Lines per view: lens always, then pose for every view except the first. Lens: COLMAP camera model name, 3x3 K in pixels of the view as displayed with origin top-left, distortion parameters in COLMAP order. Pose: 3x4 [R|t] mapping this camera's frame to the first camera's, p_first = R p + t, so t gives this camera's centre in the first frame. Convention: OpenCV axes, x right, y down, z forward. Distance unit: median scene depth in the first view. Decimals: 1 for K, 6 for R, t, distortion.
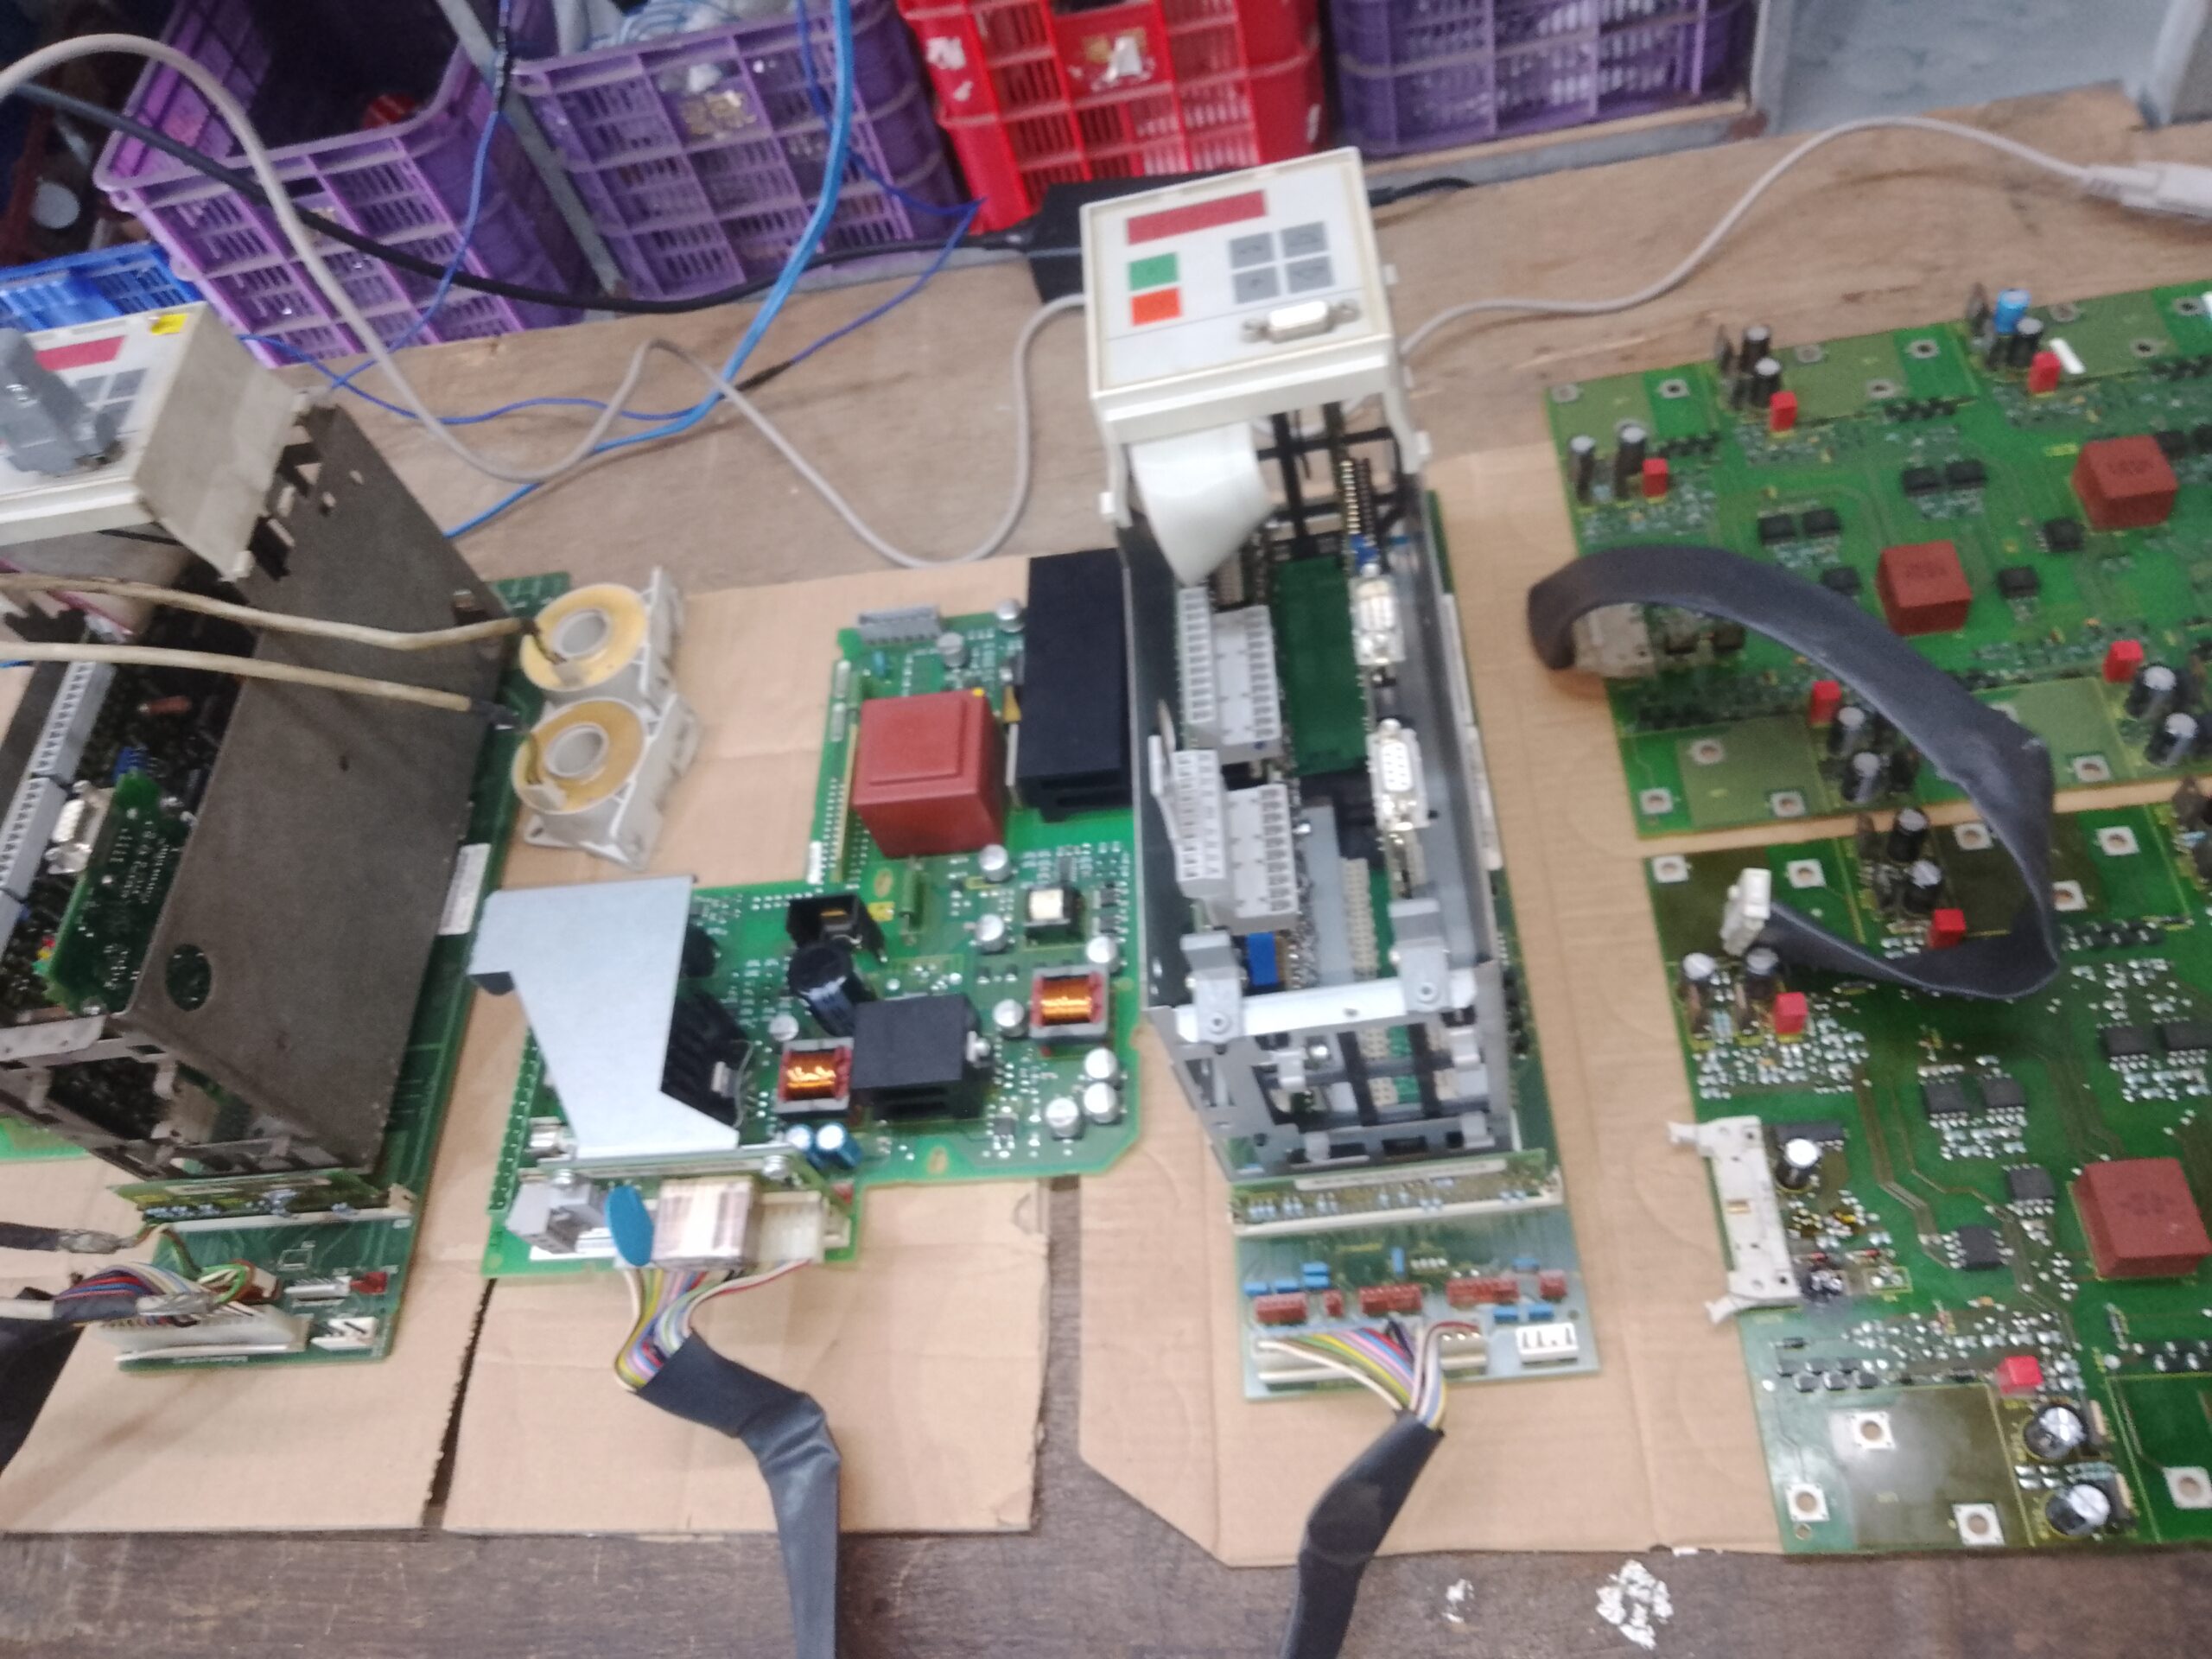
lens RADIAL K [[1629.2, 0, 1106.8], [0, 1629.2, 819.6], [0, 0, 1]] dist [0.008224, 0.003678]
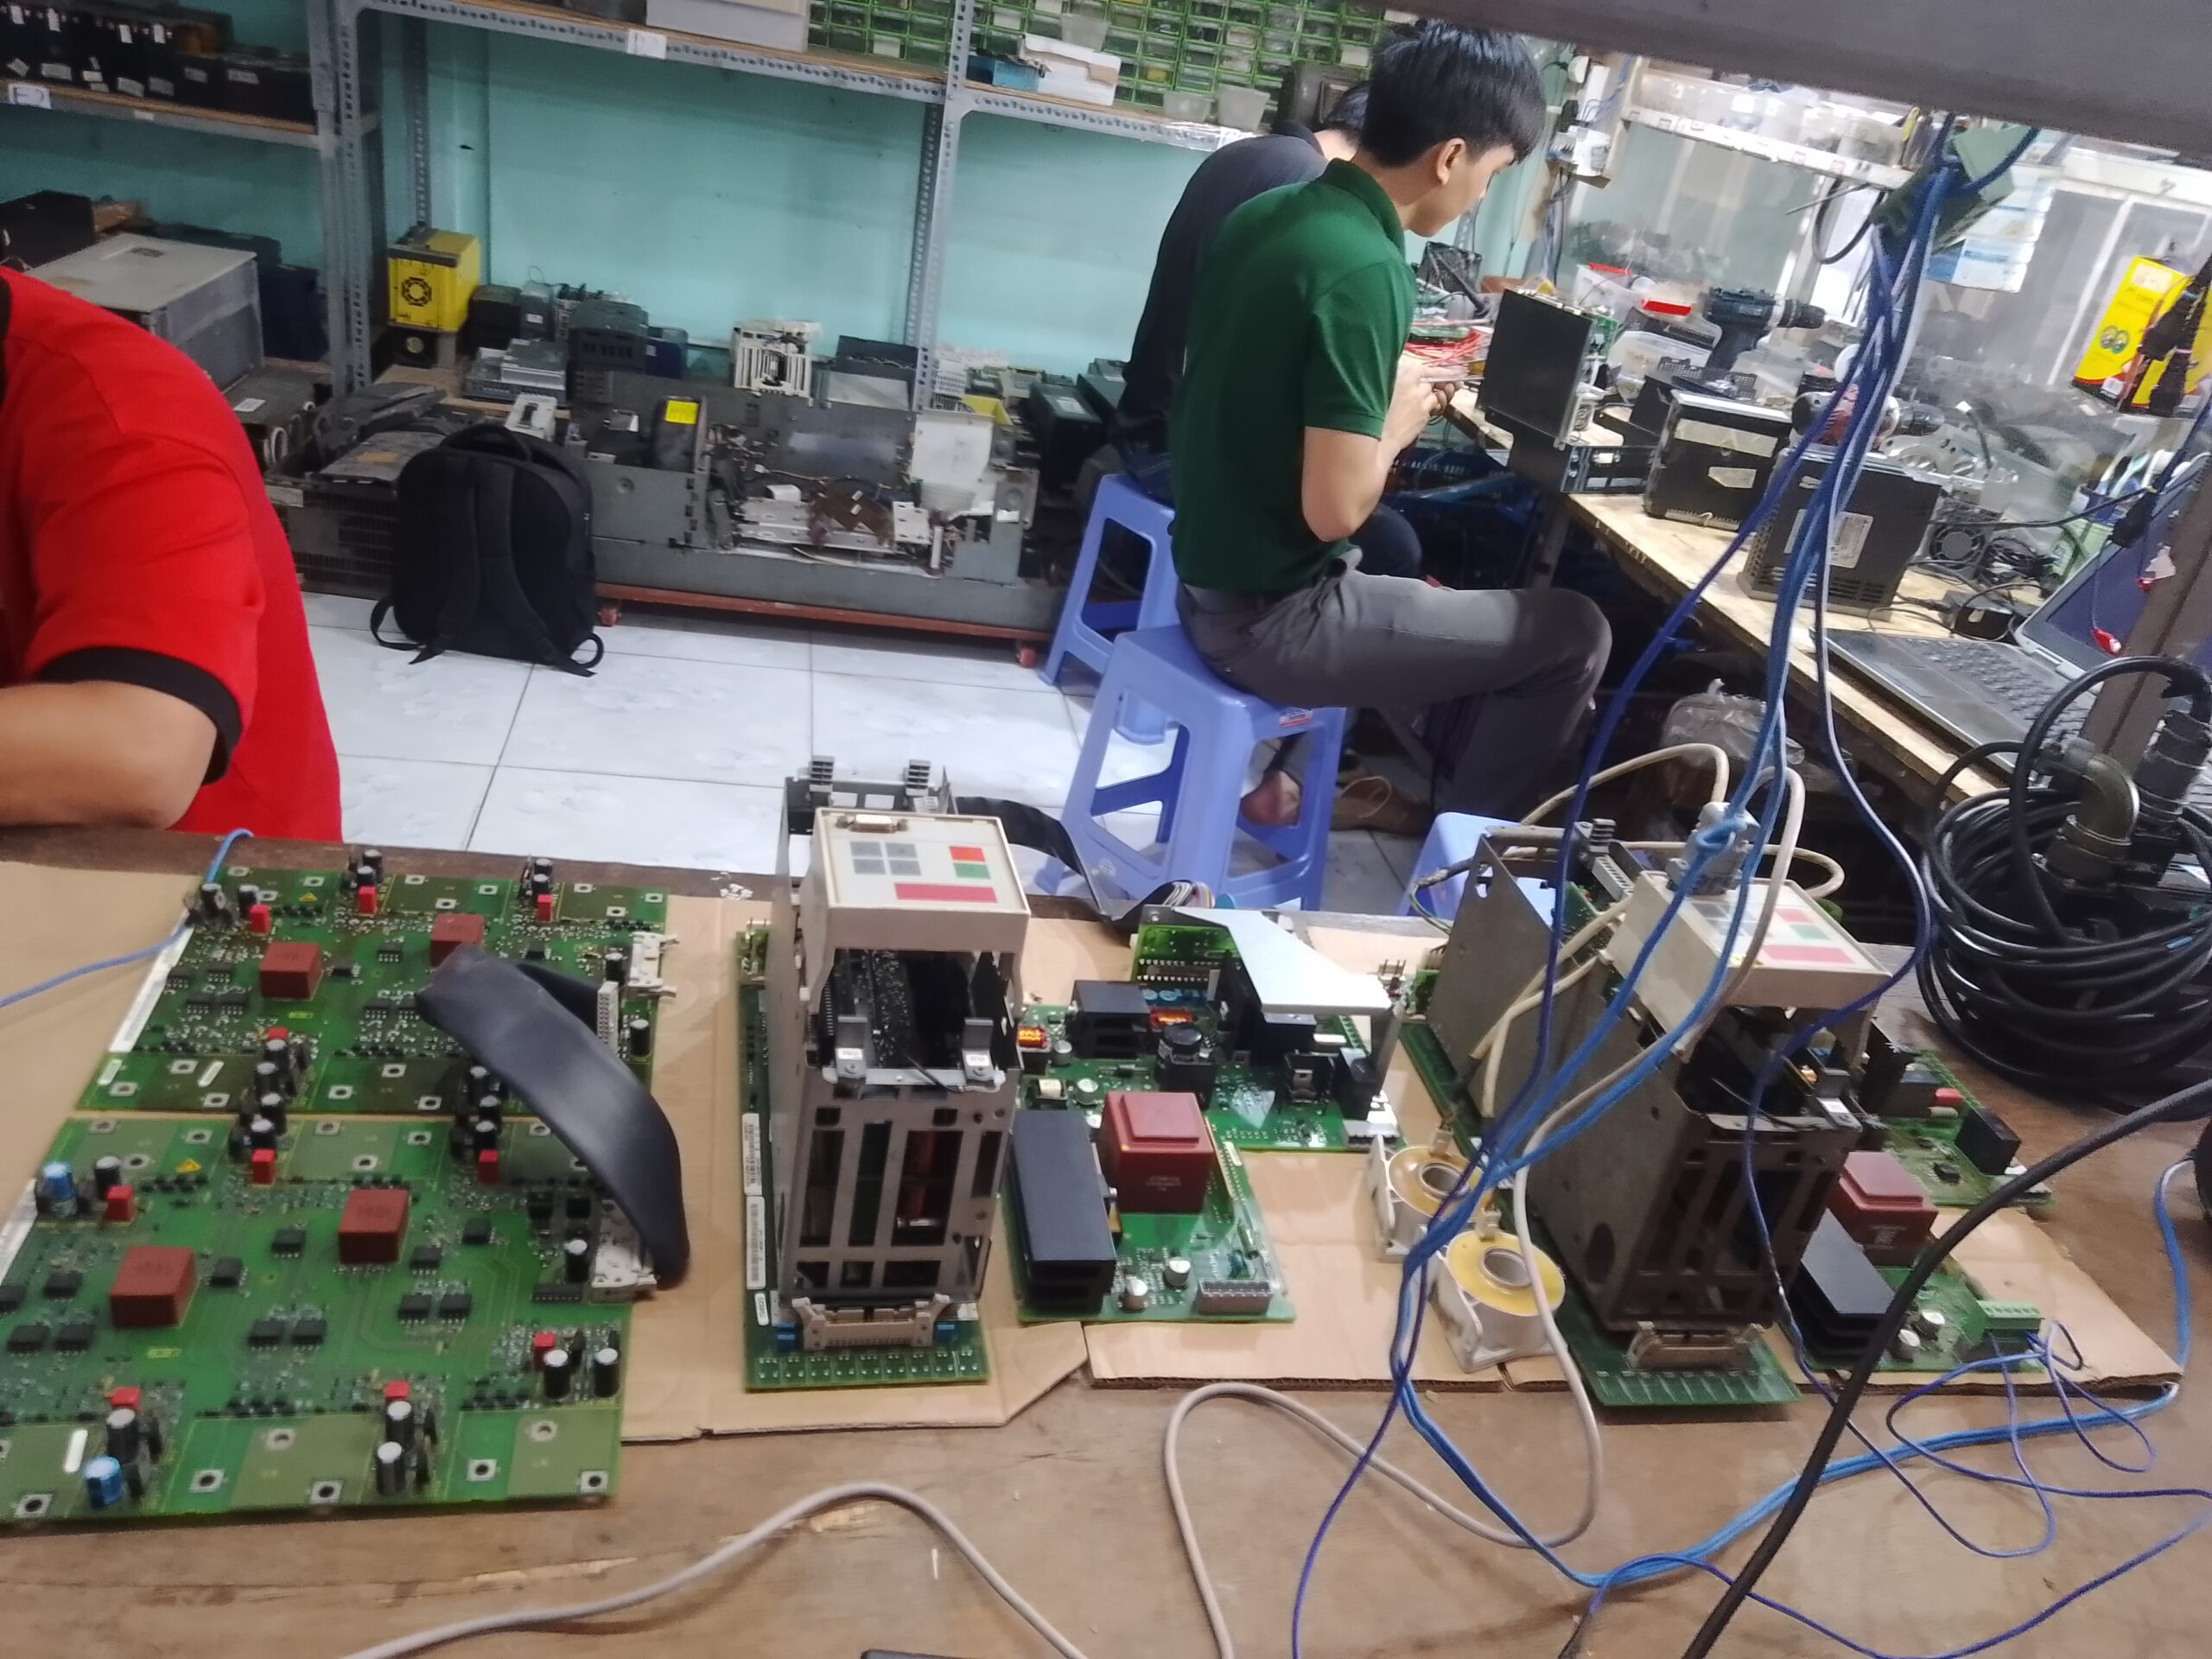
lens RADIAL K [[1629.2, 0, 1106.8], [0, 1629.2, 819.6], [0, 0, 1]] dist [0.008224, 0.003678]
pose [[-0.981169, 0.138650, -0.134477, 0.080253], [-0.126993, 0.061521, 0.989994, -1.464908], [0.145536, 0.988429, -0.042754, 0.838771]]
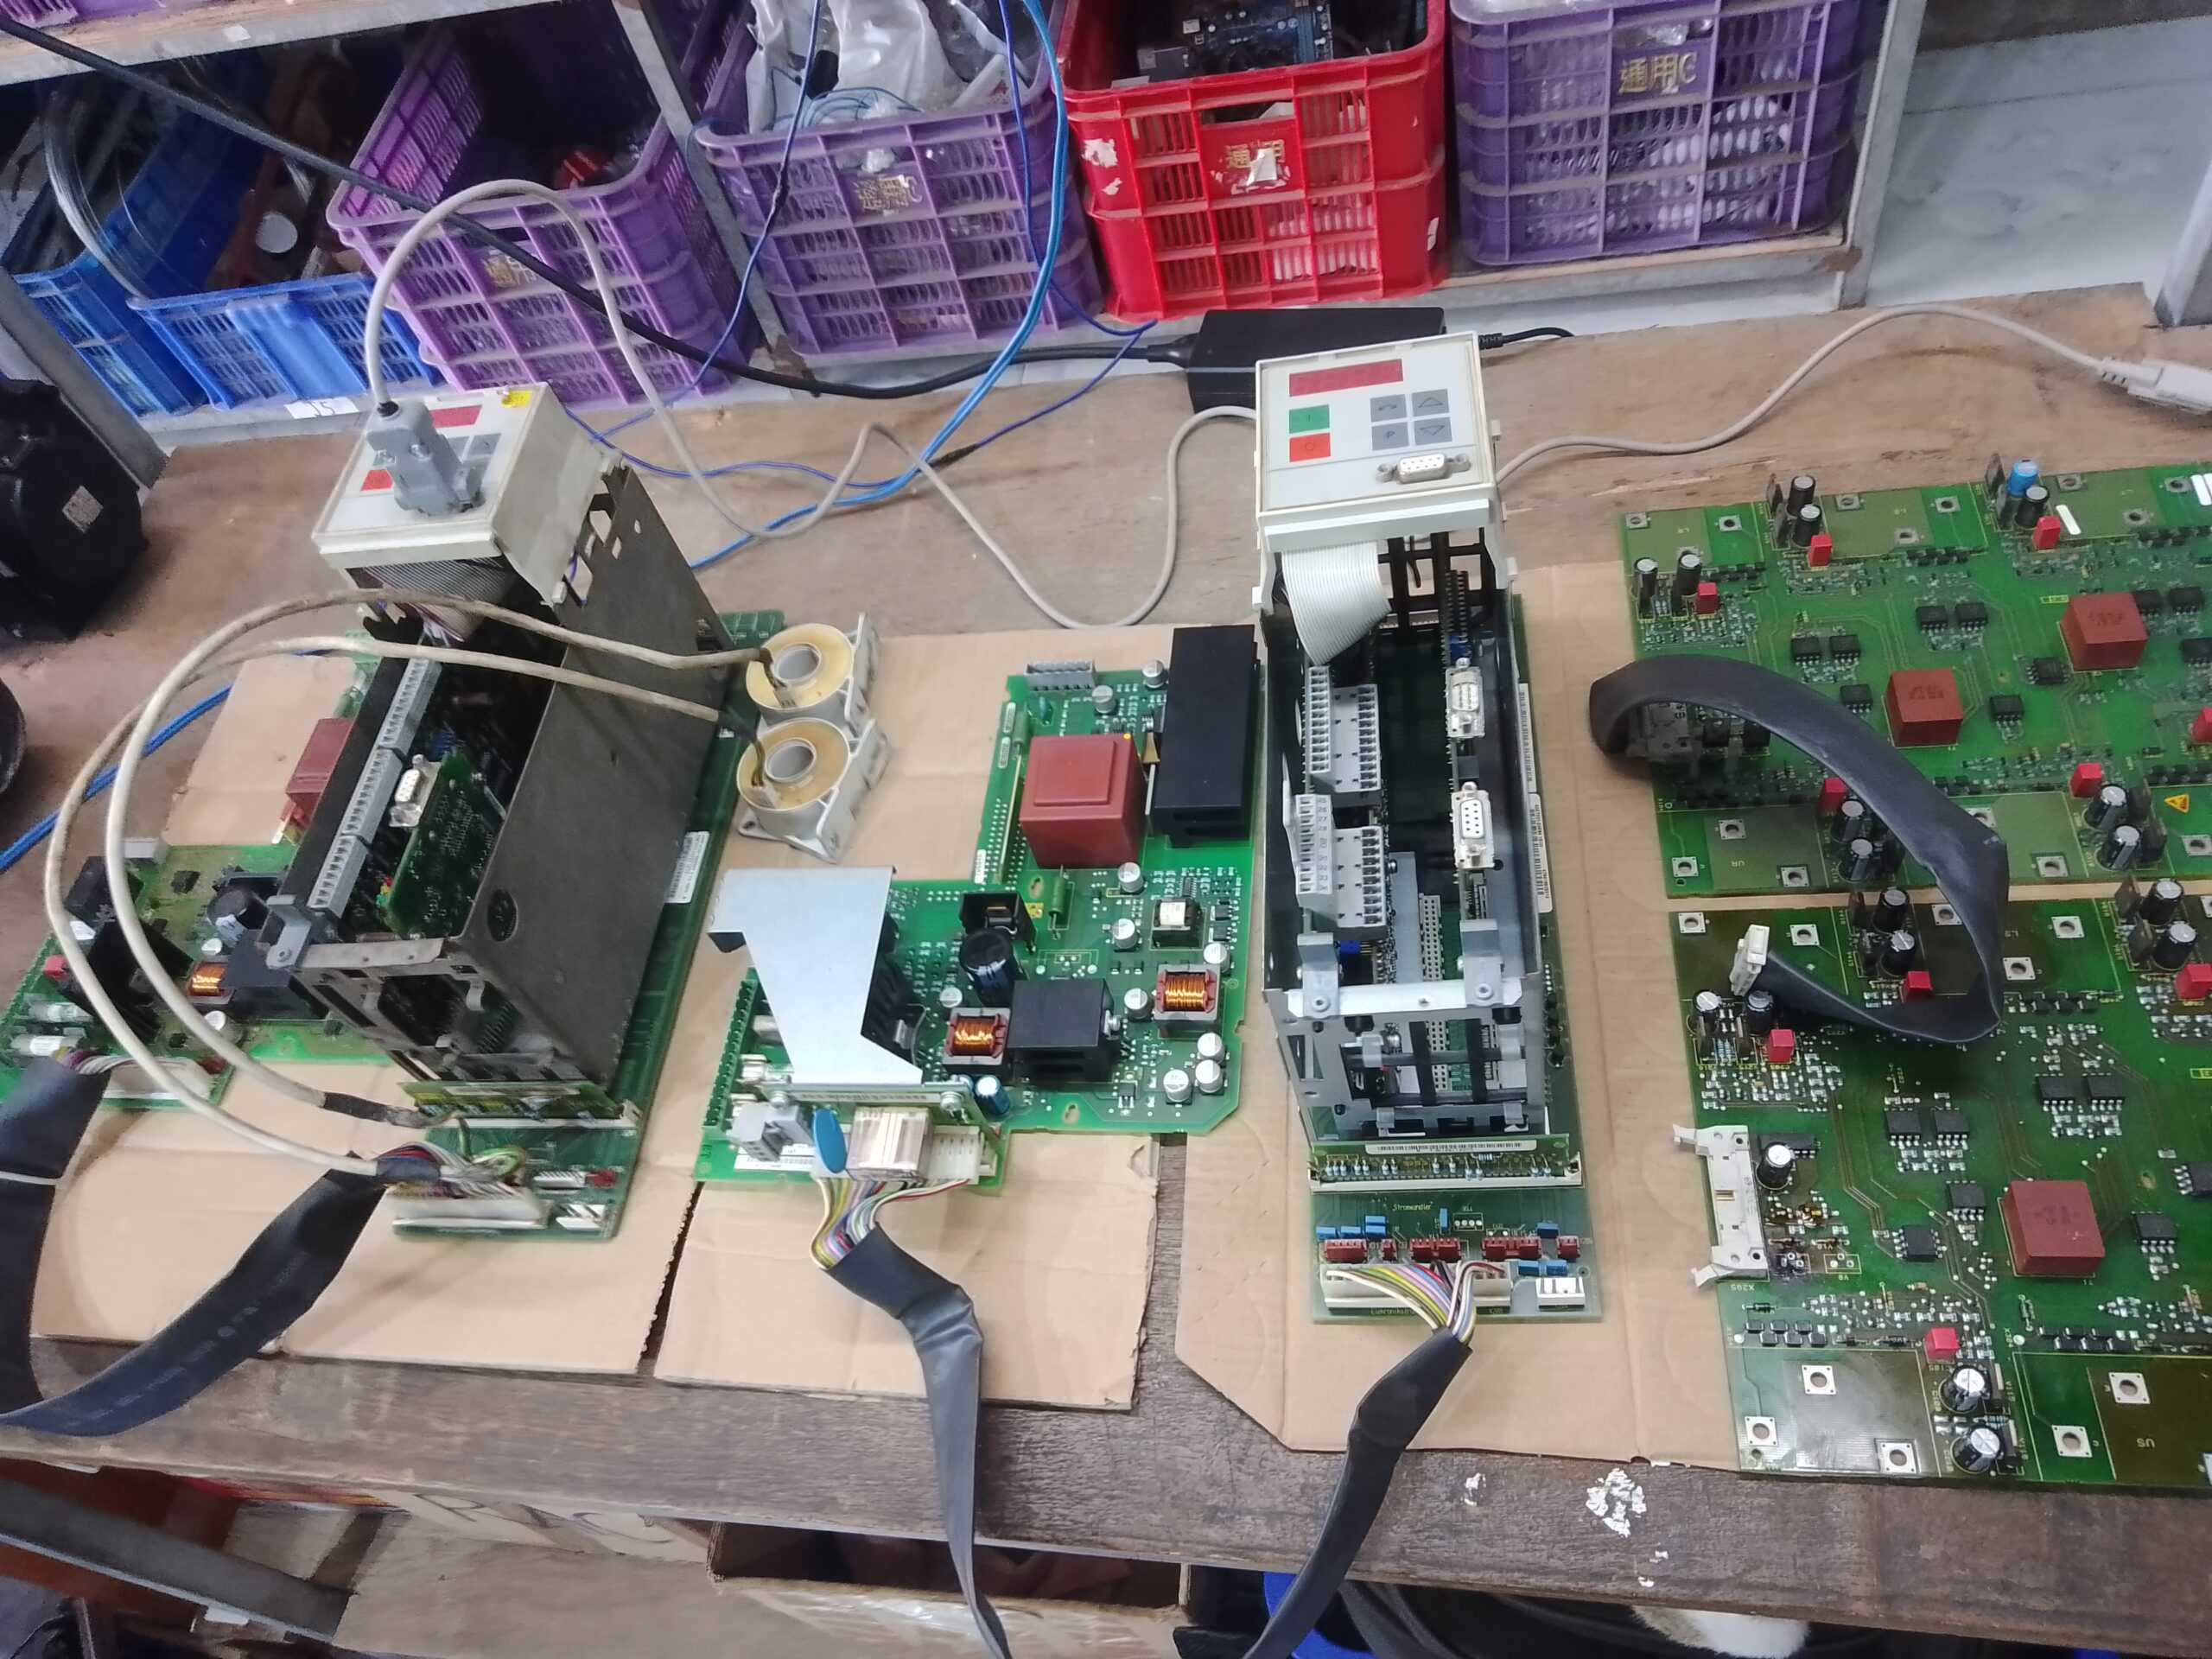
lens RADIAL K [[1585.5, 0, 1106.1], [0, 1585.5, 842.5], [0, 0, 1]] dist [0.045632, -0.041412]
pose [[0.996183, 0.075611, -0.043623, -0.041217], [-0.076238, 0.997006, -0.012884, 0.018966], [0.042518, 0.016160, 0.998965, -0.202093]]
